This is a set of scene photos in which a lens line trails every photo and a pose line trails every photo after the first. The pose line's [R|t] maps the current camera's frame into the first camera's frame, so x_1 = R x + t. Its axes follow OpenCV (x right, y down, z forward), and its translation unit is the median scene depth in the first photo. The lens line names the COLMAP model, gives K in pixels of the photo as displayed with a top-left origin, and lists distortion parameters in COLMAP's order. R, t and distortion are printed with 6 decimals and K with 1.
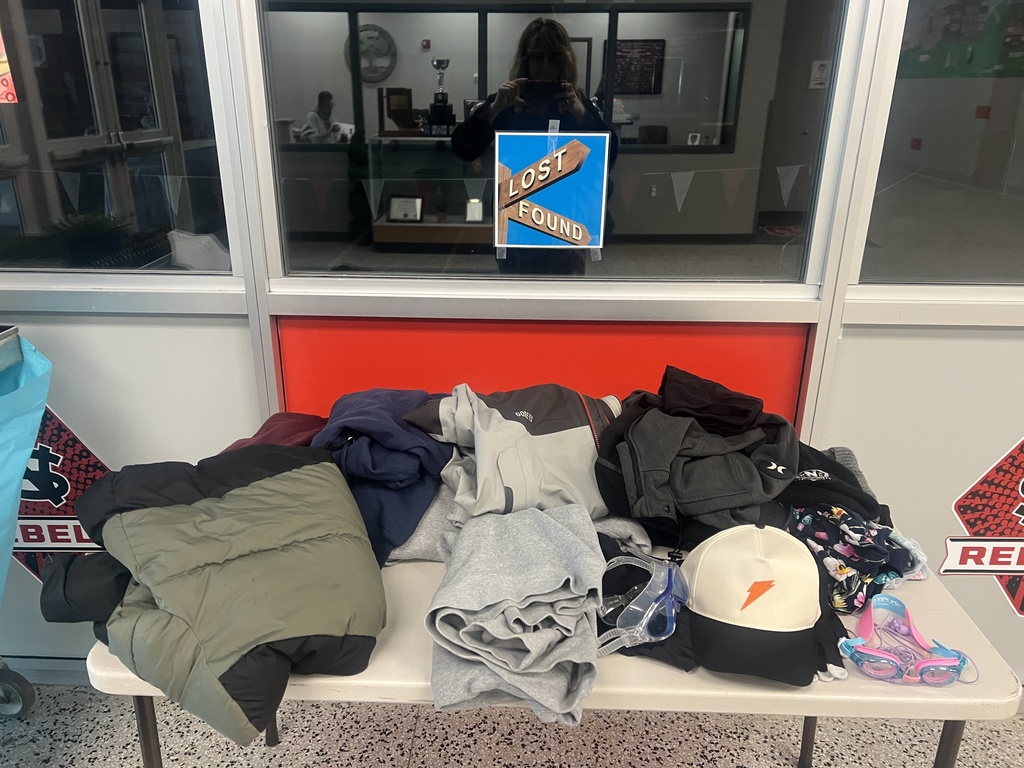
lens RADIAL K [[779.5, 0, 511.4], [0, 779.5, 372.6], [0, 0, 1]] dist [0.043119, -0.005065]
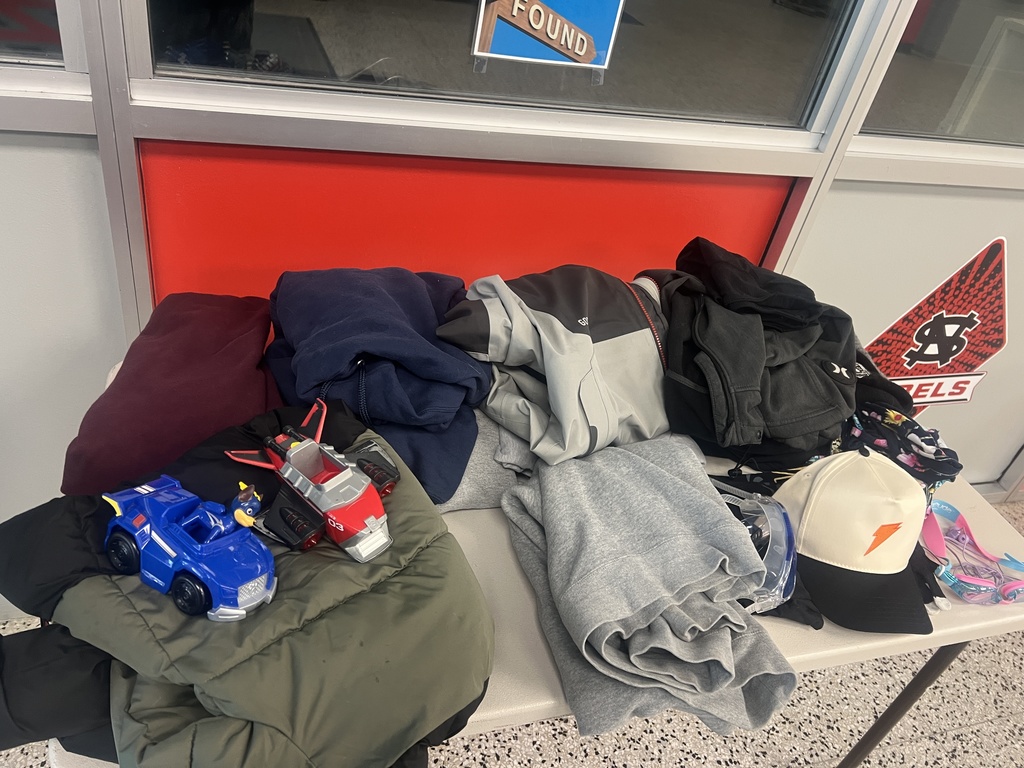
lens RADIAL K [[779.5, 0, 511.4], [0, 779.5, 372.6], [0, 0, 1]] dist [0.043119, -0.005065]
pose [[0.935007, -0.057863, 0.349877, -0.317343], [-0.049307, 0.955804, 0.289840, -0.114554], [-0.351185, -0.288253, 0.890830, 0.316657]]
